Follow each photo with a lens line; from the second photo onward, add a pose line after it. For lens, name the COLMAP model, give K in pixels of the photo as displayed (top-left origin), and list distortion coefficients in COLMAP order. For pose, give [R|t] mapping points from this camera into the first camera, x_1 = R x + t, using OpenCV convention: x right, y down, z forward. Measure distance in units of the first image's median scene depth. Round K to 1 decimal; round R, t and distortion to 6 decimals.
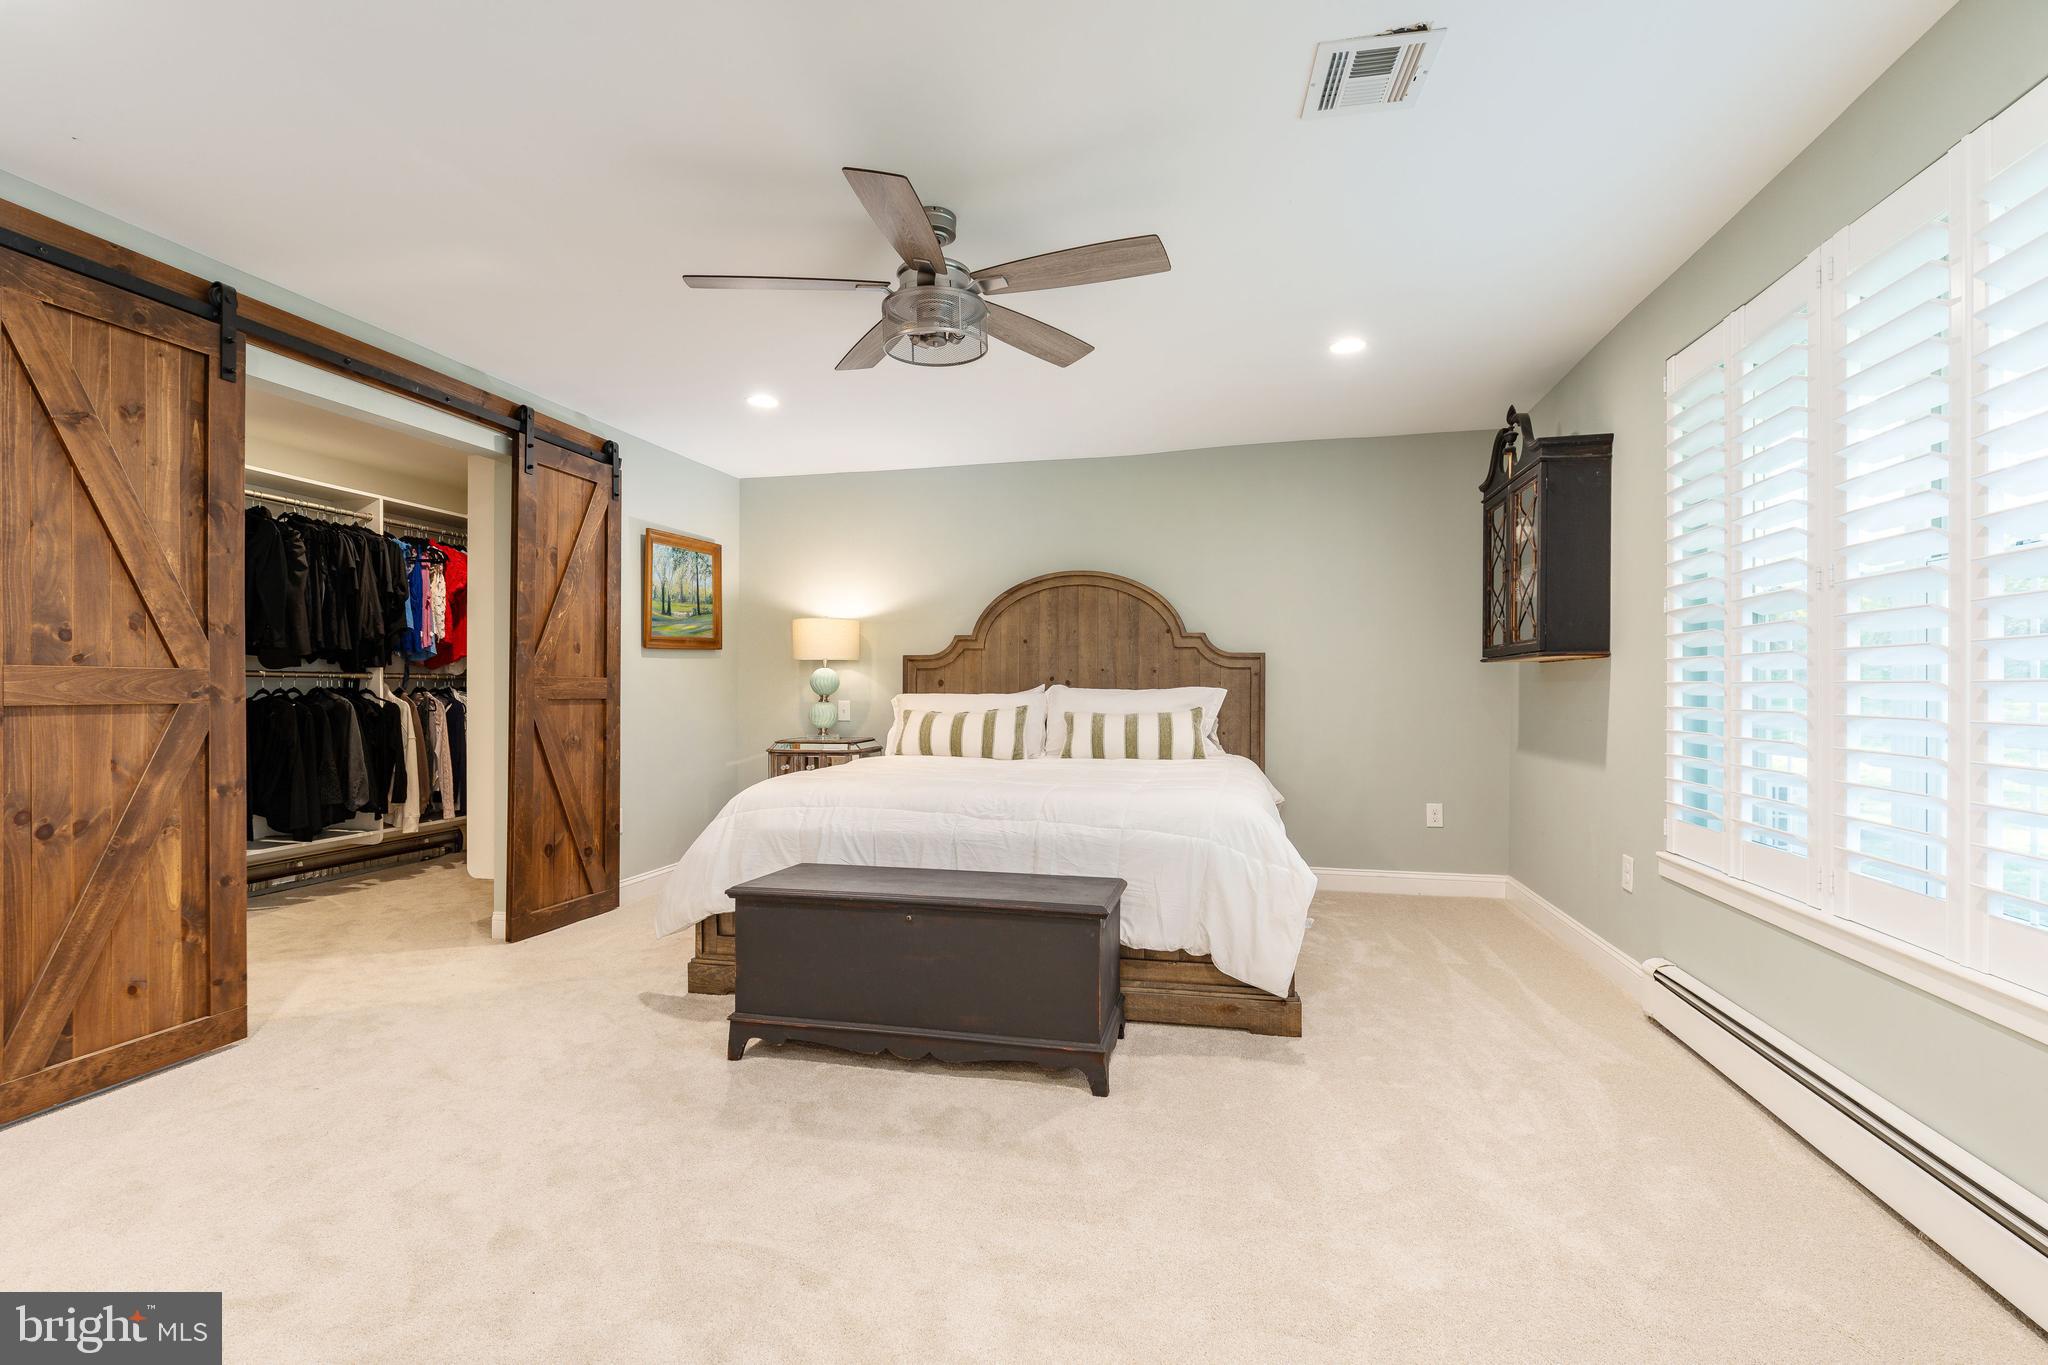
lens RADIAL K [[914.5, 0, 1023.4], [0, 914.5, 685.5], [0, 0, 1]] dist [0.003184, 0.000714]
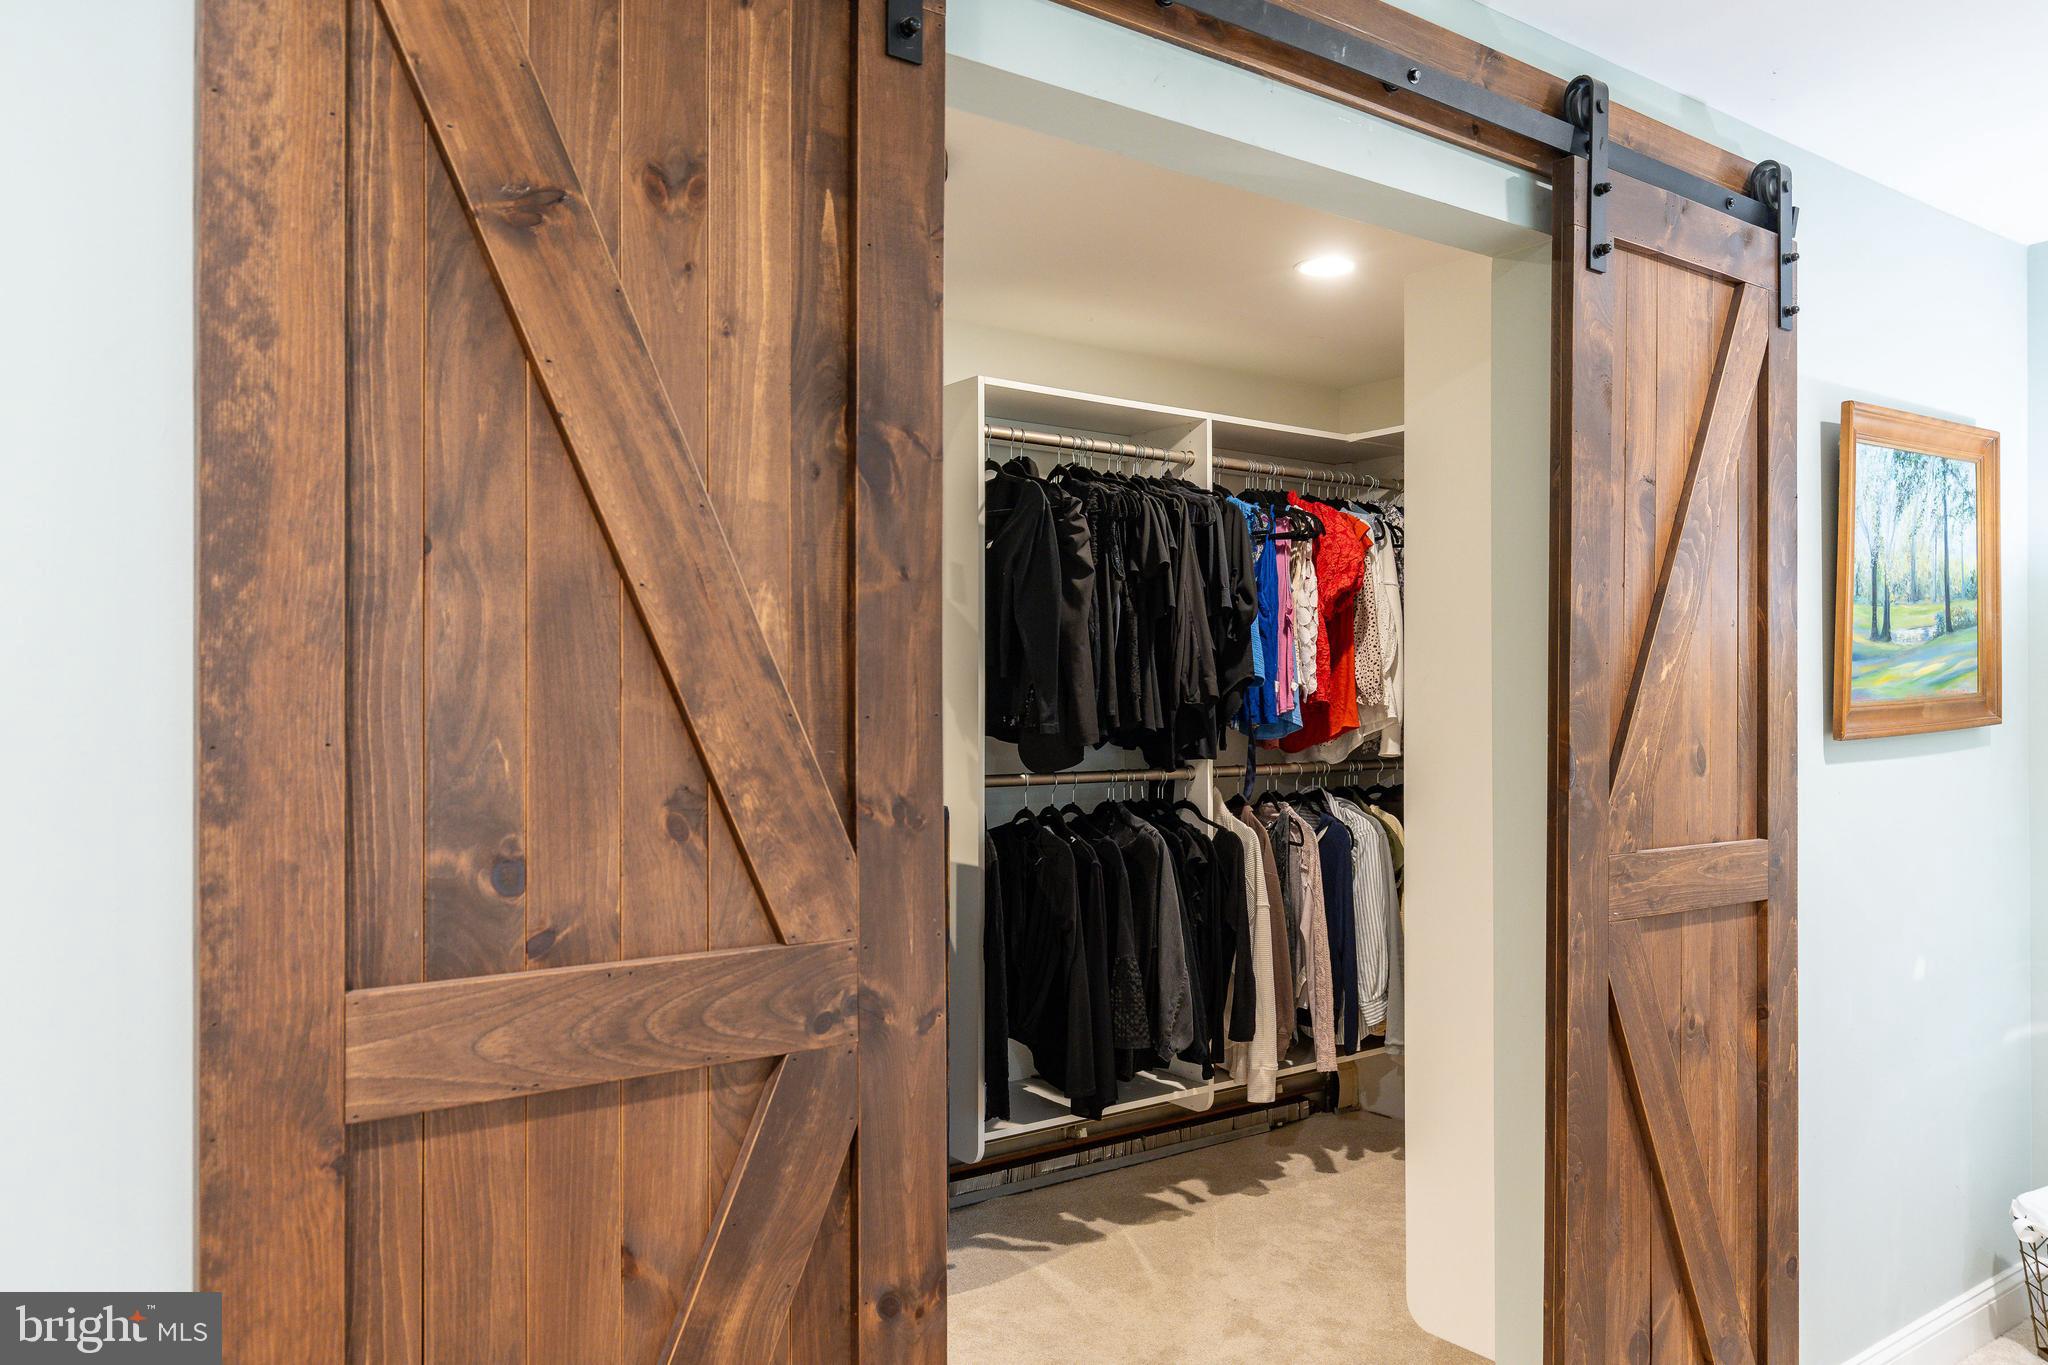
lens RADIAL K [[1469.7, 0, 1022.0], [0, 1469.7, 688.3], [0, 0, 1]] dist [0.005553, 0.001773]
pose [[0.757154, -0.003971, -0.653224, -0.340432], [0.001799, 0.999990, -0.003994, -0.072162], [0.653233, 0.001849, 0.757154, 0.436604]]
